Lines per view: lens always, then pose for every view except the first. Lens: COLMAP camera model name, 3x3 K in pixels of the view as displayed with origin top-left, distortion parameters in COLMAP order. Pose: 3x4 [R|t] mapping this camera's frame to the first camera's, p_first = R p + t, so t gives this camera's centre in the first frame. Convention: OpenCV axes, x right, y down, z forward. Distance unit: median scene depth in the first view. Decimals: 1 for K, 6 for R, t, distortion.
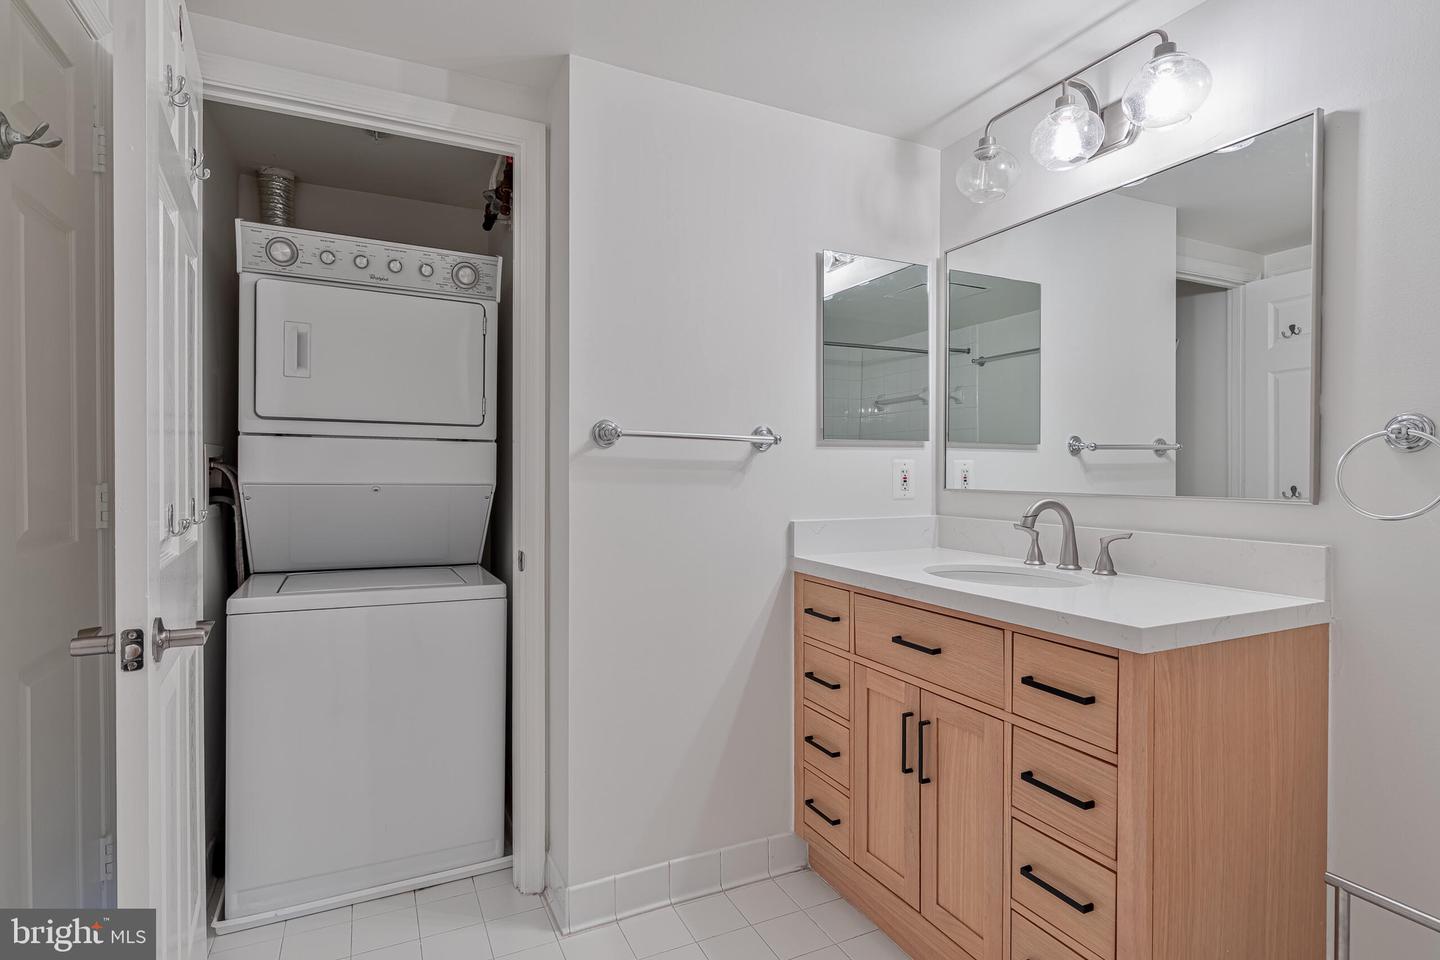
lens RADIAL K [[731.4, 0, 721.4], [0, 731.4, 474.1], [0, 0, 1]] dist [-0.001469, -0.000149]
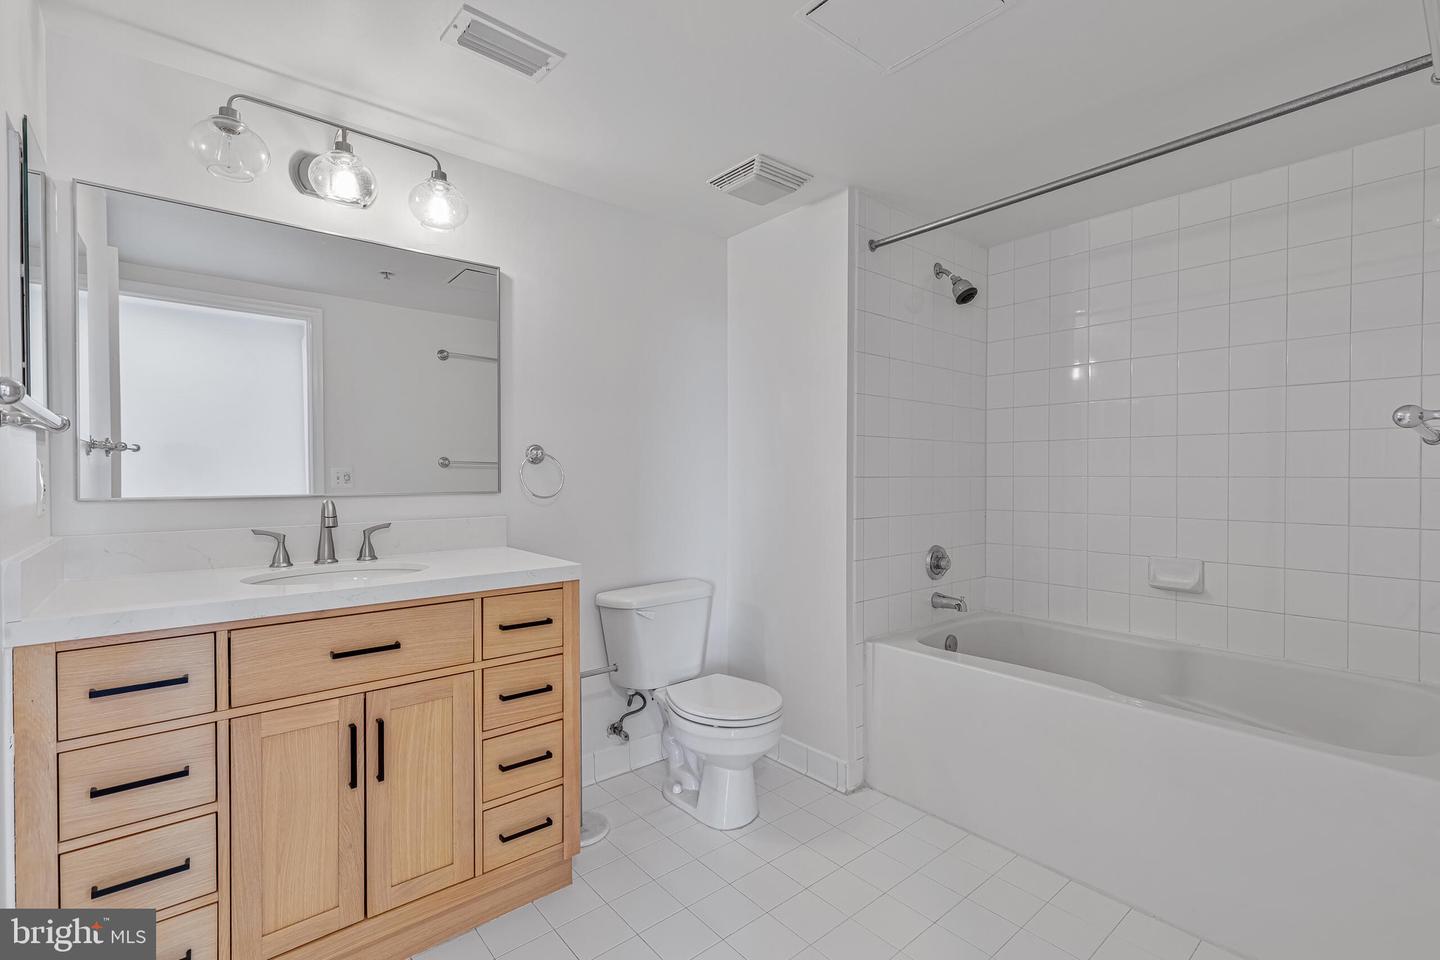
lens RADIAL K [[643.7, 0, 719.6], [0, 643.7, 478.9], [0, 0, 1]] dist [0.008180, -0.004233]
pose [[-0.242752, -0.007520, 0.970059, -0.704822], [0.008398, 0.999916, 0.009853, -0.002772], [-0.970052, 0.010538, -0.242669, 0.752023]]
